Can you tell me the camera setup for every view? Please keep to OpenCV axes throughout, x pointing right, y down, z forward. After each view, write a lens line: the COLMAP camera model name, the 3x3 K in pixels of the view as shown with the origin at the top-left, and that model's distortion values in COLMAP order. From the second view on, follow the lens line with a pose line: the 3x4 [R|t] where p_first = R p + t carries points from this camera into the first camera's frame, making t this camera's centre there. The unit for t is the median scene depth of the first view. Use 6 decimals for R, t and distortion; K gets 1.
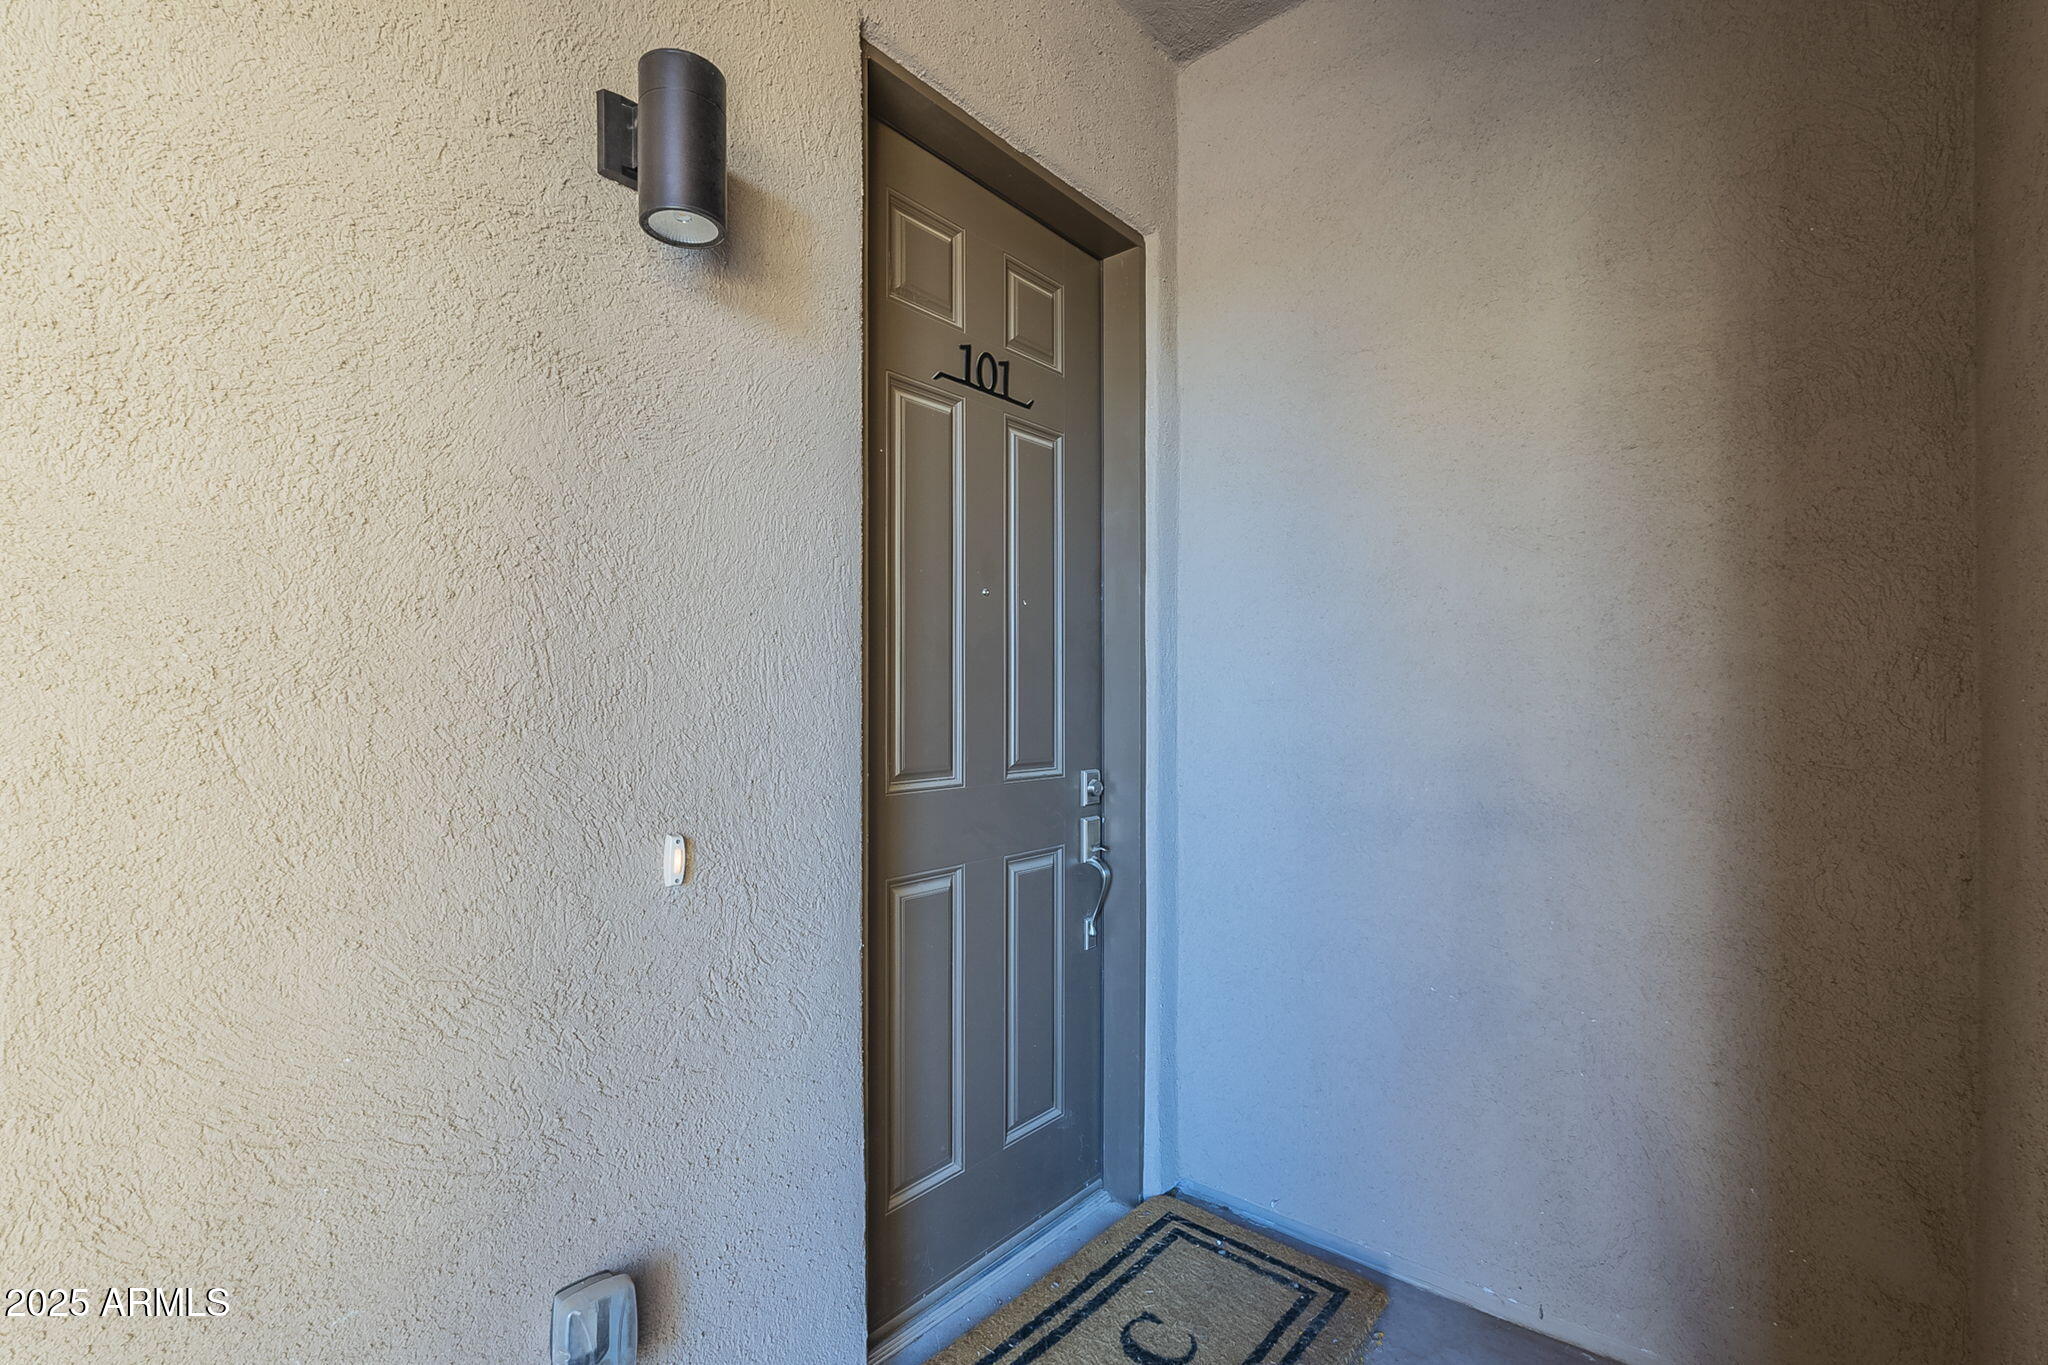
lens RADIAL K [[934.9, 0, 998.6], [0, 934.9, 684.1], [0, 0, 1]] dist [-0.000475, 0.000076]
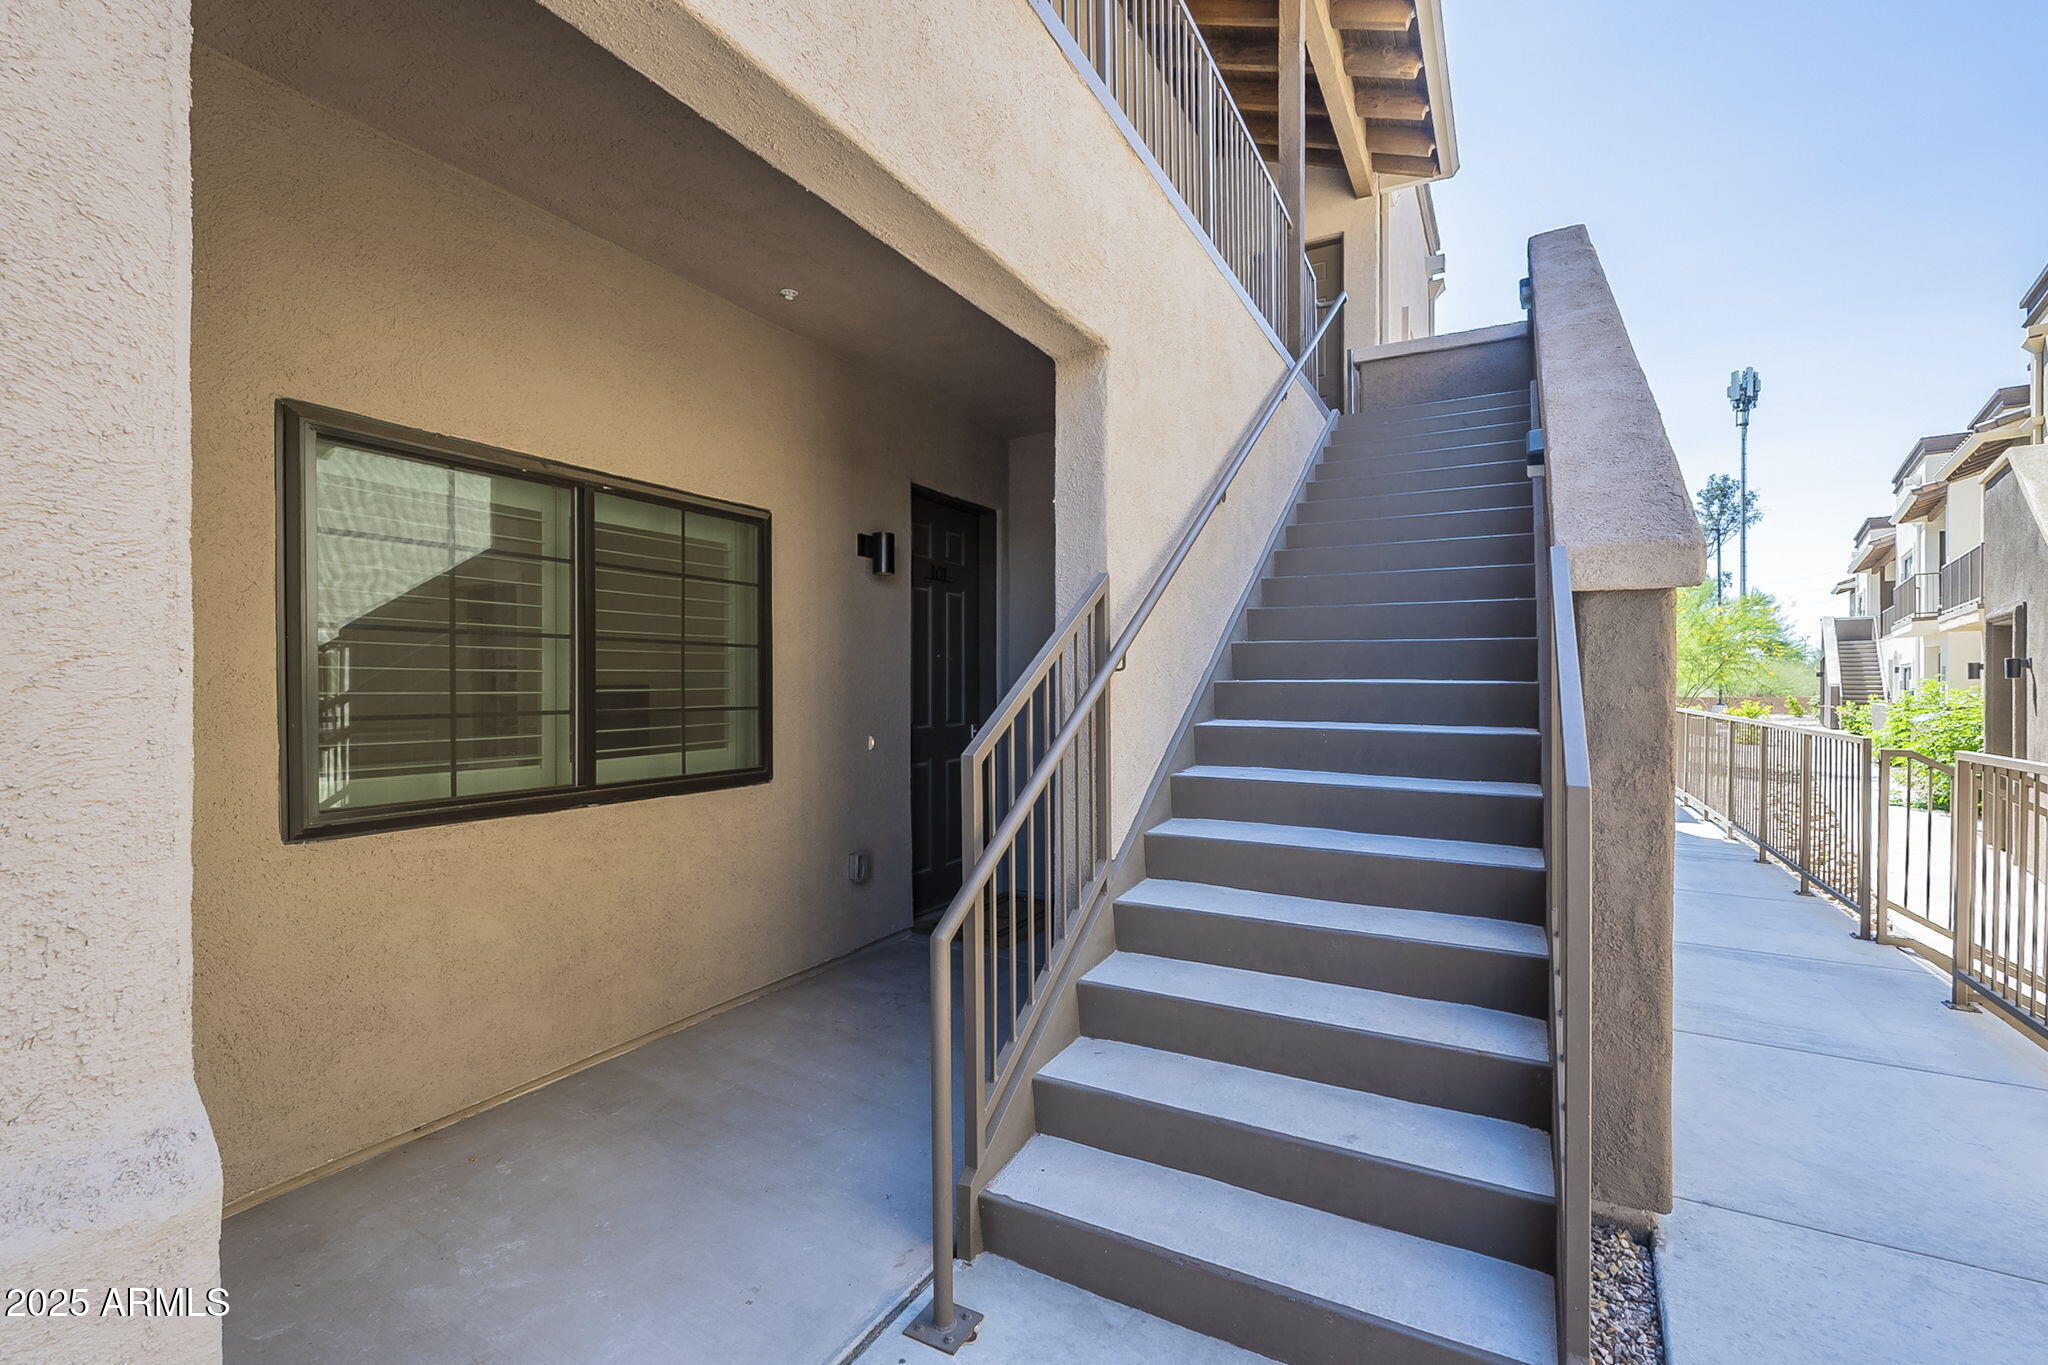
lens RADIAL K [[934.9, 0, 998.6], [0, 934.9, 684.1], [0, 0, 1]] dist [-0.000475, 0.000076]
pose [[0.982421, -0.002266, 0.186663, -0.323408], [0.000913, 0.999973, 0.007335, -0.034982], [-0.186675, -0.007036, 0.982397, -1.548643]]
